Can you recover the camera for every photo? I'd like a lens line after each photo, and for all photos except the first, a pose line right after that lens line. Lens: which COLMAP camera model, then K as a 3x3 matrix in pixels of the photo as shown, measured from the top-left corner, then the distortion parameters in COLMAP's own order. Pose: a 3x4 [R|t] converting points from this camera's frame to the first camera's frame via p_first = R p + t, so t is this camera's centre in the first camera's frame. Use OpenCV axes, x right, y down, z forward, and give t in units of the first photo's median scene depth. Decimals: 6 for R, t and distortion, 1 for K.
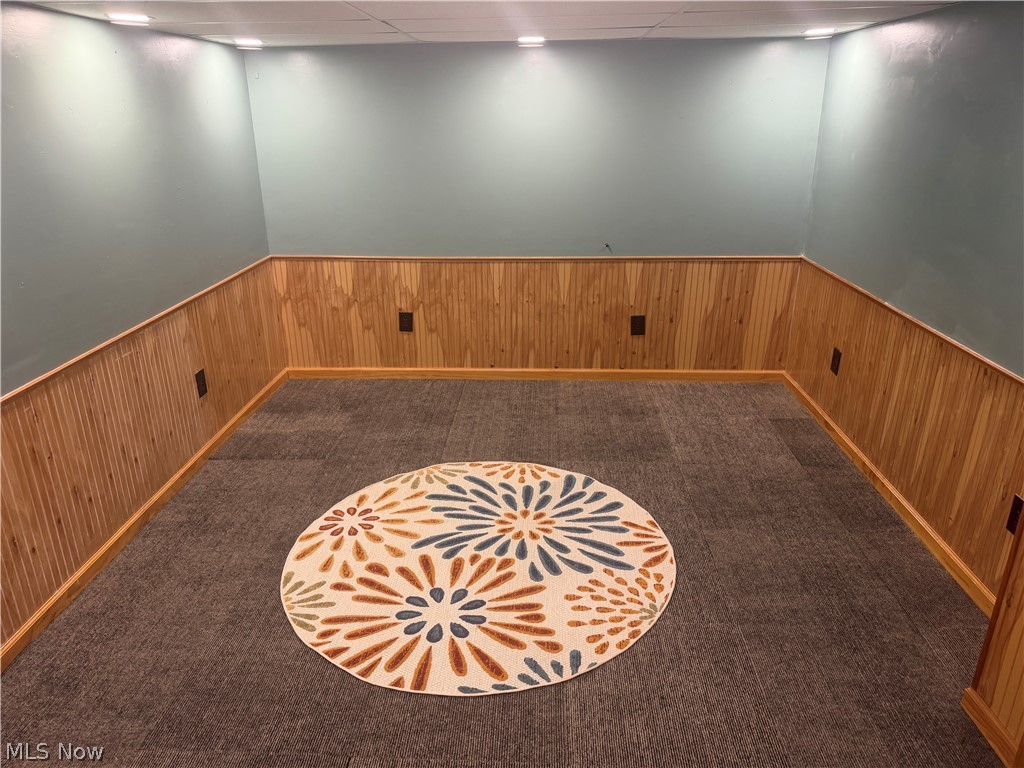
lens RADIAL K [[731.0, 0, 504.4], [0, 731.0, 389.1], [0, 0, 1]] dist [0.166881, -0.256304]
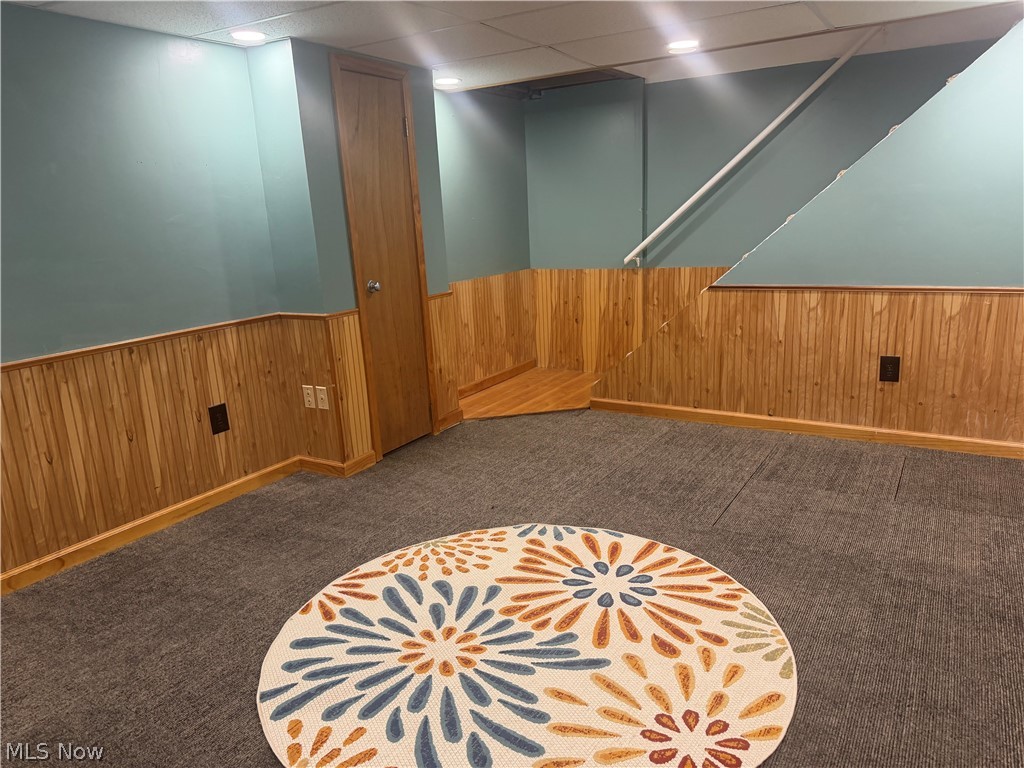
lens RADIAL K [[721.1, 0, 510.8], [0, 721.1, 384.8], [0, 0, 1]] dist [0.152472, -0.240178]
pose [[-0.878403, -0.062825, 0.473773, -0.349121], [0.219177, 0.827973, 0.516161, -0.374464], [-0.424699, 0.557237, -0.713525, 1.363244]]
